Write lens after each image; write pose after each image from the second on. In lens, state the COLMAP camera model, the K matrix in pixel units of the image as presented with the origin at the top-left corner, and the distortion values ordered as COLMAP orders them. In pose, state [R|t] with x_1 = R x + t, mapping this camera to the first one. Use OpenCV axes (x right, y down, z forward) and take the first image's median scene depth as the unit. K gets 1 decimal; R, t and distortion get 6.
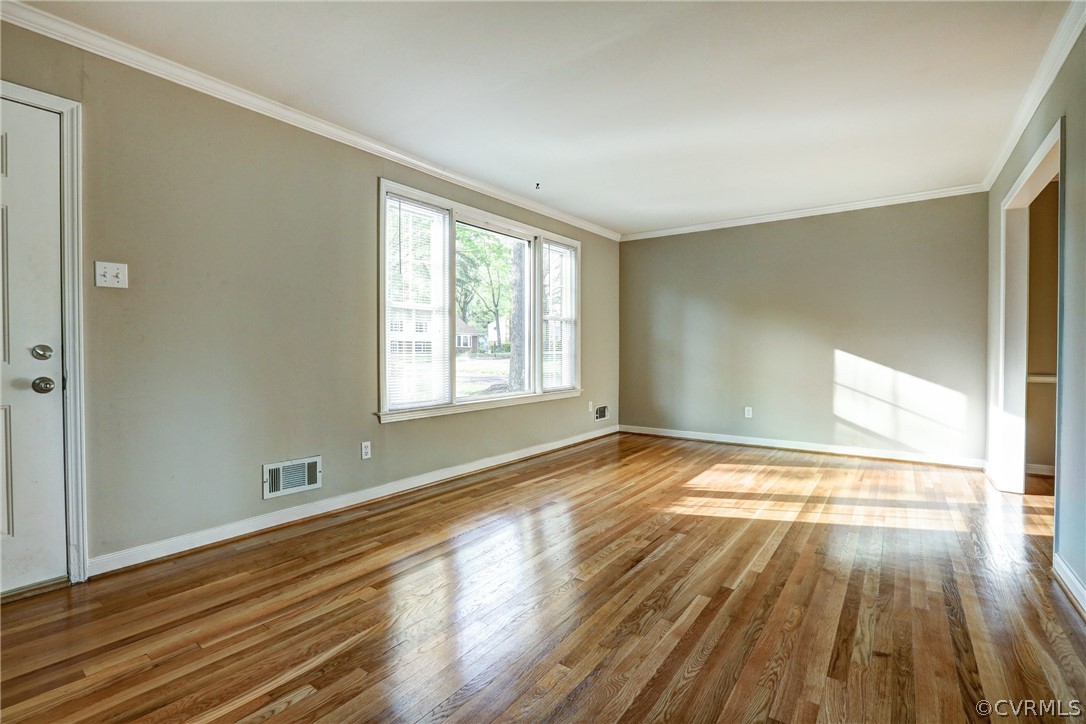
lens RADIAL K [[496.3, 0, 543.5], [0, 496.3, 360.5], [0, 0, 1]] dist [-0.039955, 0.010596]
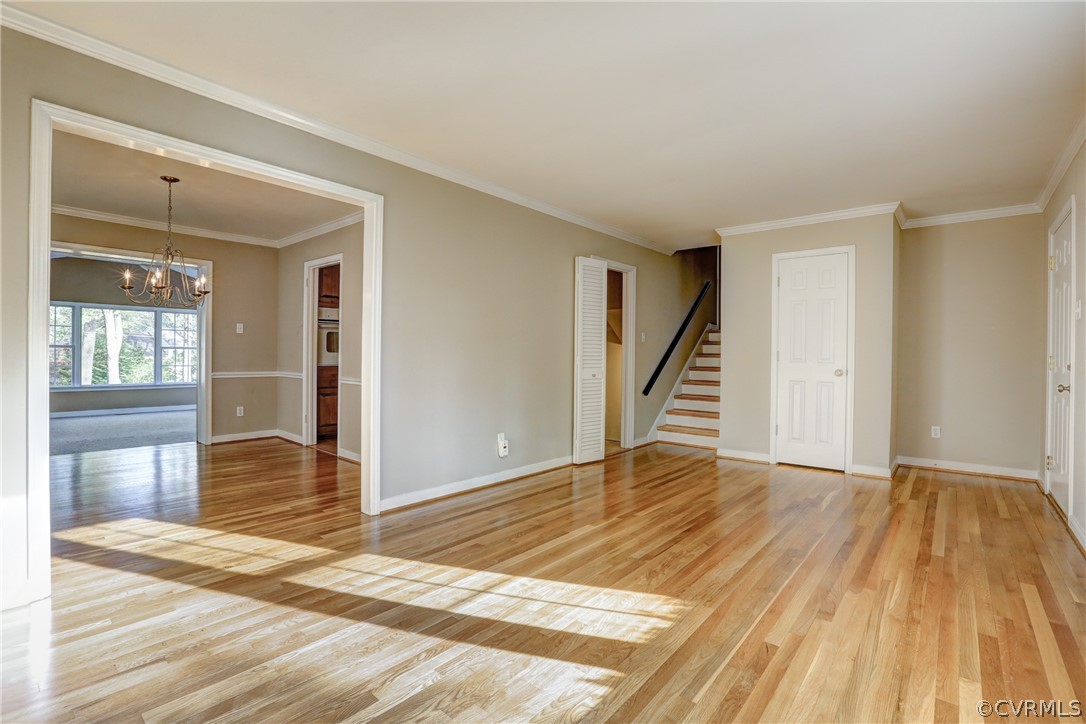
lens RADIAL K [[496.3, 0, 548.5], [0, 496.3, 359.7], [0, 0, 1]] dist [-0.039955, 0.010596]
pose [[-0.997899, -0.011202, 0.063820, 0.372005], [-0.009379, 0.999541, 0.028796, -0.044462], [-0.064113, 0.028137, -0.997546, 1.858887]]
